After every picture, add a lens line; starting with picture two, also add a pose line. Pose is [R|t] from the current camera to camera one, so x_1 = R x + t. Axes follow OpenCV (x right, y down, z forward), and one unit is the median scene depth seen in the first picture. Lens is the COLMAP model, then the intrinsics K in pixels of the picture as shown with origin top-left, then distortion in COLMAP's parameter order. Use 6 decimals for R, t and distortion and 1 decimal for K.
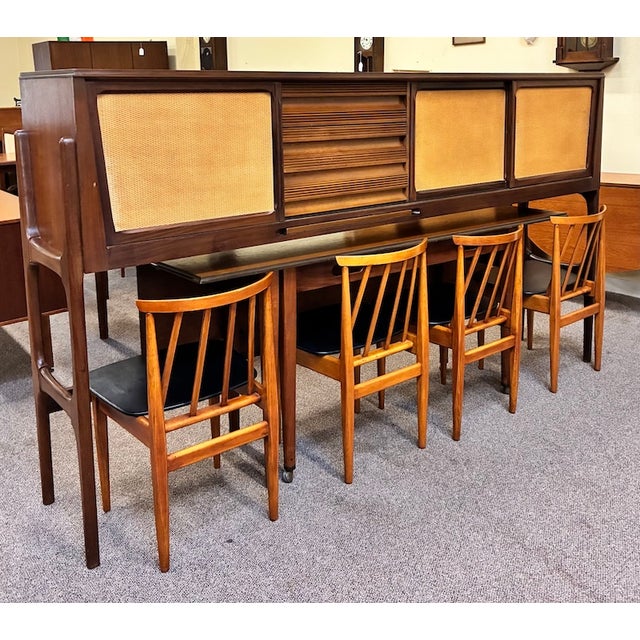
lens RADIAL K [[762.9, 0, 345.9], [0, 762.9, 284.4], [0, 0, 1]] dist [0.088035, 0.000000]
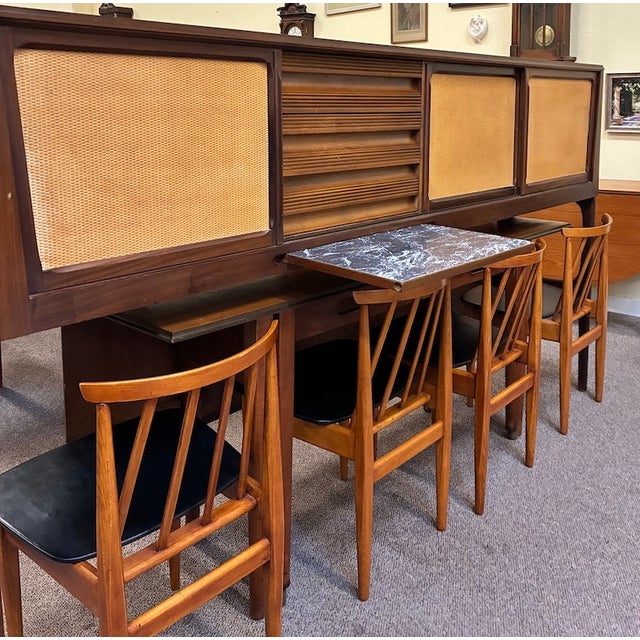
lens RADIAL K [[727.7, 0, 345.5], [0, 727.7, 246.7], [0, 0, 1]] dist [0.061362, 0.000000]
pose [[0.987627, -0.017118, 0.155884, -0.118685], [0.025251, 0.998412, -0.050348, -0.040914], [-0.154775, 0.053661, 0.986491, 0.296423]]
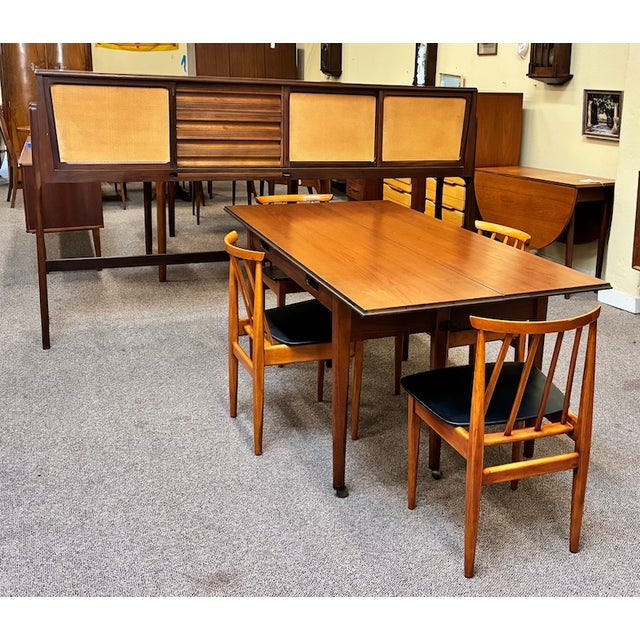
lens RADIAL K [[727.7, 0, 336.9], [0, 727.7, 302.2], [0, 0, 1]] dist [0.061362, 0.000000]
pose [[0.943431, 0.139408, -0.300839, 0.688046], [-0.126363, 0.990014, 0.062494, 0.052806], [0.306547, -0.020944, 0.951625, -0.348788]]
